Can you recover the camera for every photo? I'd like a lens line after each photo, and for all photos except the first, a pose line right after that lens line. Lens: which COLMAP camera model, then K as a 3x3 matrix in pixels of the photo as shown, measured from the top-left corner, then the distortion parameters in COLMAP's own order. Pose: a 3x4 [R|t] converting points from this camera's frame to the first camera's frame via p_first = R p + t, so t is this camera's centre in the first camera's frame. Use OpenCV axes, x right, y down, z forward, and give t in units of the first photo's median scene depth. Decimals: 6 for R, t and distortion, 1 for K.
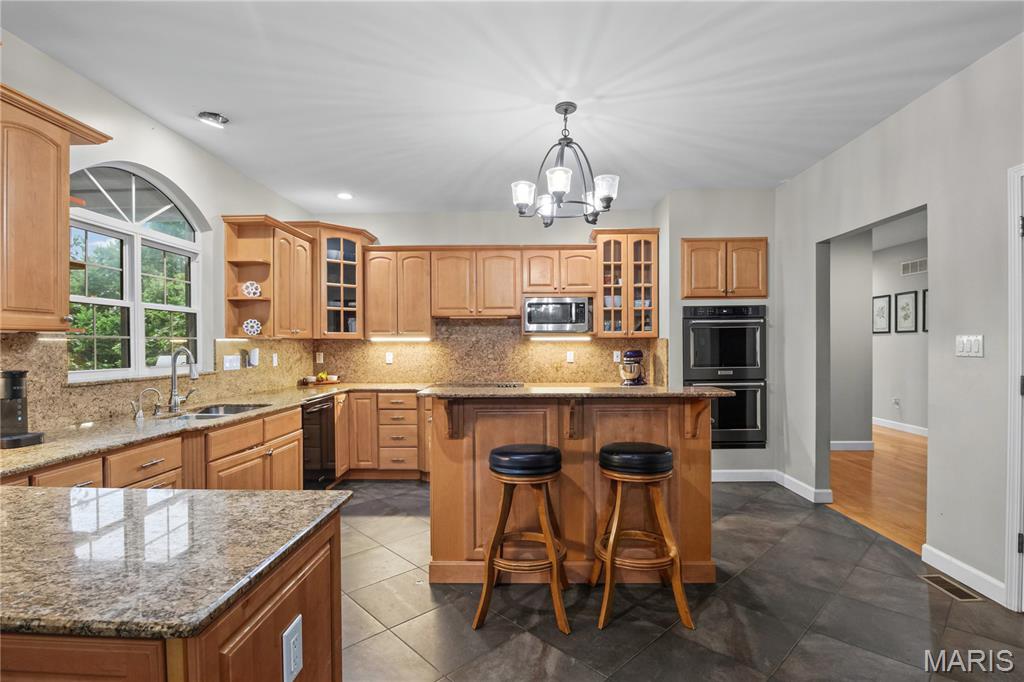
lens RADIAL K [[499.5, 0, 510.9], [0, 499.5, 349.1], [0, 0, 1]] dist [-0.002970, -0.000526]
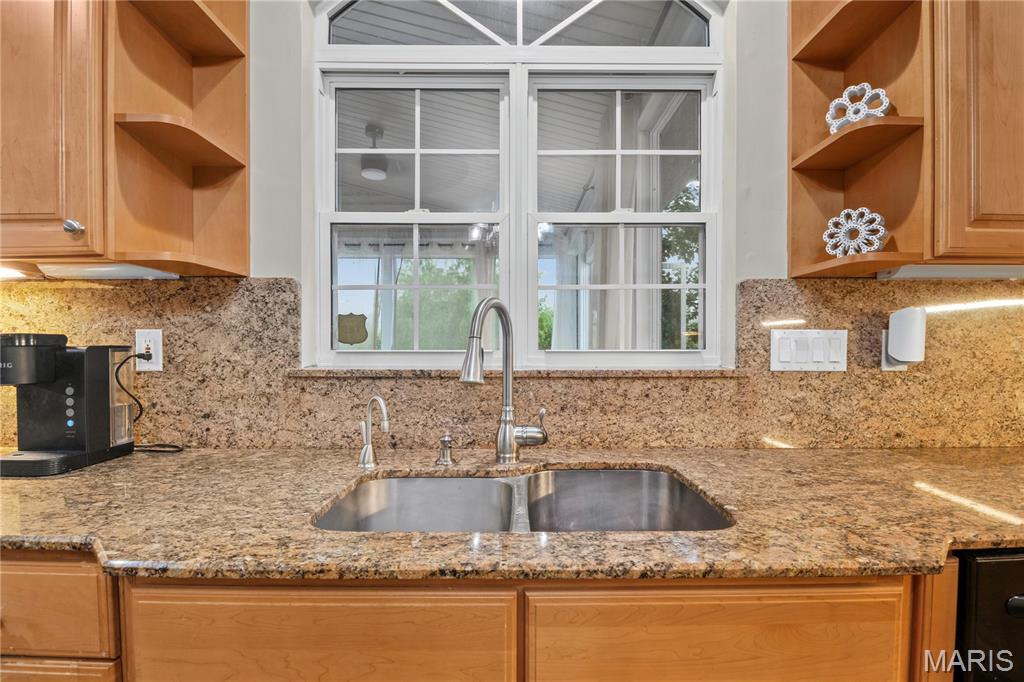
lens RADIAL K [[499.5, 0, 514.0], [0, 499.5, 345.9], [0, 0, 1]] dist [-0.002970, -0.000526]
pose [[0.038935, 0.004903, -0.999230, -0.274780], [-0.008861, 0.999950, 0.004562, 0.030424], [0.999202, 0.008676, 0.038976, 0.968006]]
